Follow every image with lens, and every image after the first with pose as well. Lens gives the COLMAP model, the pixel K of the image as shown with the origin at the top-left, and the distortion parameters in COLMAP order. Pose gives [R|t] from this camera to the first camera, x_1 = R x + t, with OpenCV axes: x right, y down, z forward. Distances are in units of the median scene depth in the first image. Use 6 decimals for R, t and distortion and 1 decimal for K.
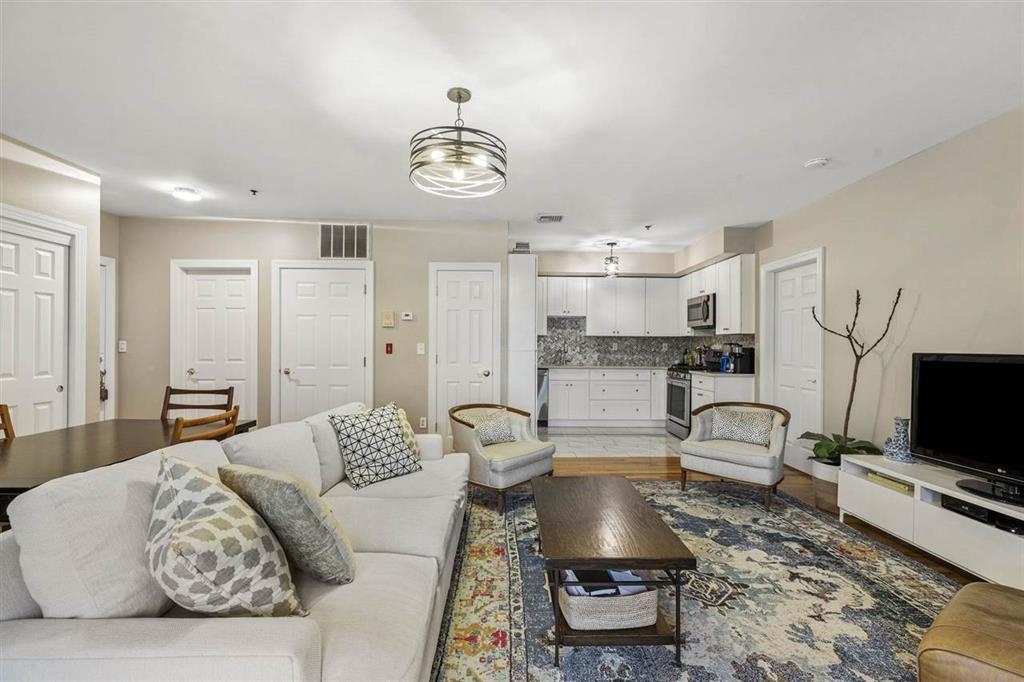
lens RADIAL K [[463.6, 0, 512.3], [0, 463.6, 343.9], [0, 0, 1]] dist [0.006006, 0.000050]
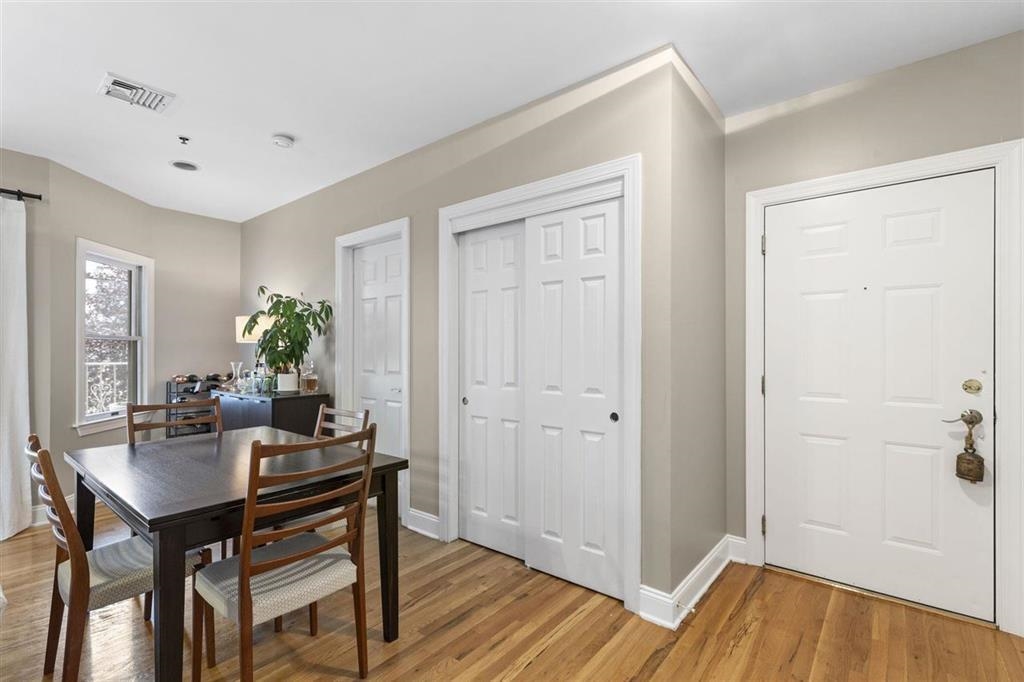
lens RADIAL K [[469.6, 0, 513.5], [0, 469.6, 348.5], [0, 0, 1]] dist [0.006845, -0.000637]
pose [[-0.646148, -0.004749, -0.763198, -0.328226], [0.000251, 0.999979, -0.006434, 0.003308], [0.763212, -0.004349, -0.646133, 1.175375]]
